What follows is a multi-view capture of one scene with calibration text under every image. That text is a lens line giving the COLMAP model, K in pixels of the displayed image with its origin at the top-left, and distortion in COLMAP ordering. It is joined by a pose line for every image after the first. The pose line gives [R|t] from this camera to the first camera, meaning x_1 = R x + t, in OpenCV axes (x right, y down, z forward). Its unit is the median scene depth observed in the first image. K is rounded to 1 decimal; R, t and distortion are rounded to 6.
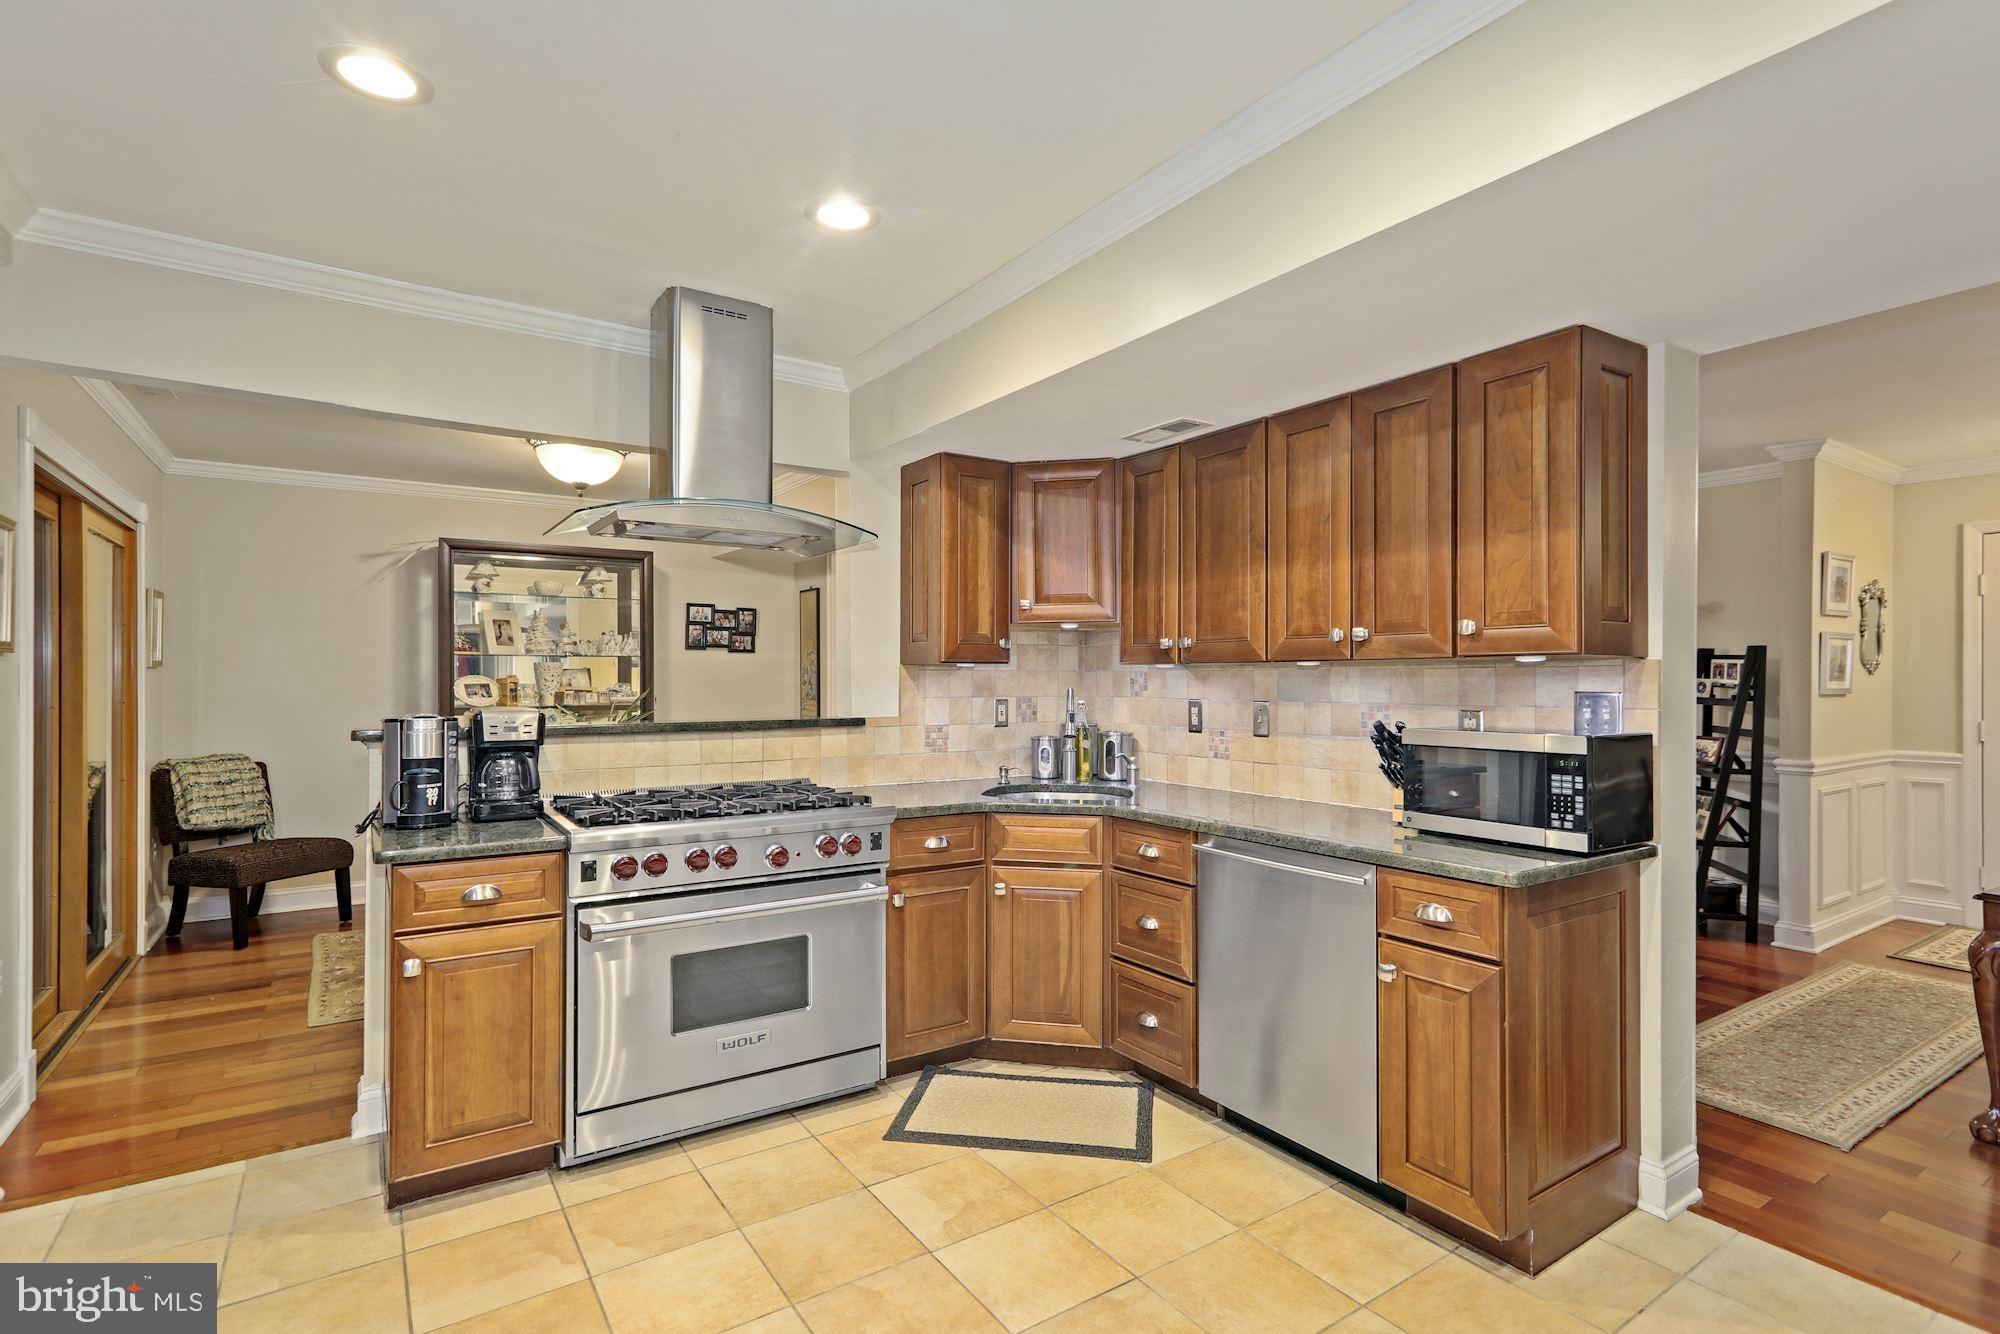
lens RADIAL K [[986.7, 0, 1003.2], [0, 986.7, 675.0], [0, 0, 1]] dist [-0.017195, 0.001906]
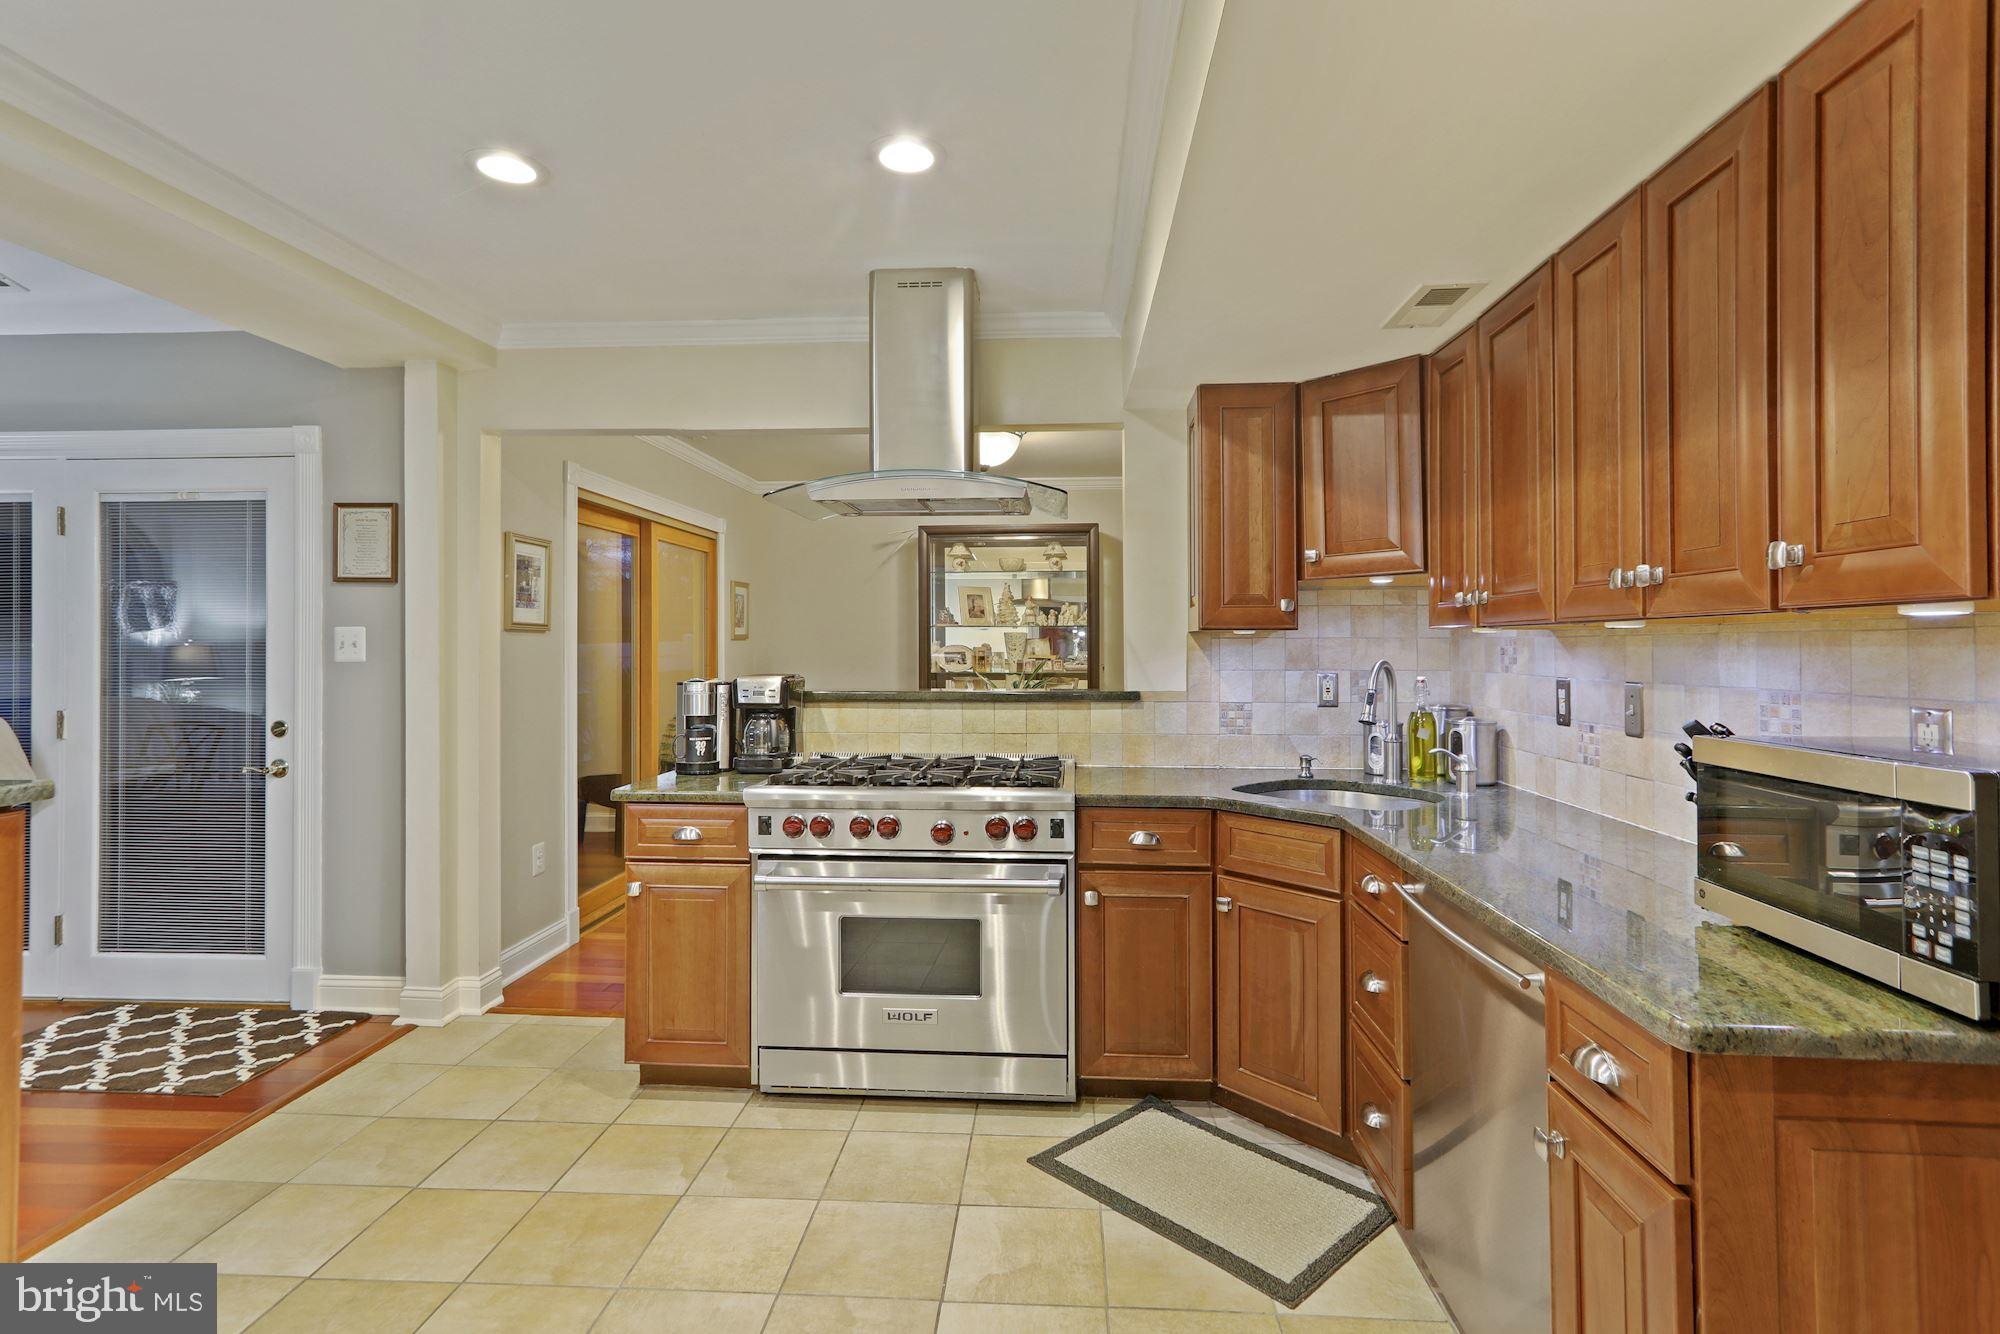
lens RADIAL K [[986.7, 0, 989.0], [0, 986.7, 631.1], [0, 0, 1]] dist [-0.017195, 0.001906]
pose [[0.778049, -0.011643, -0.628095, 0.392541], [0.004203, 0.999902, -0.013328, -0.000920], [0.628189, 0.007731, 0.778022, 0.256124]]
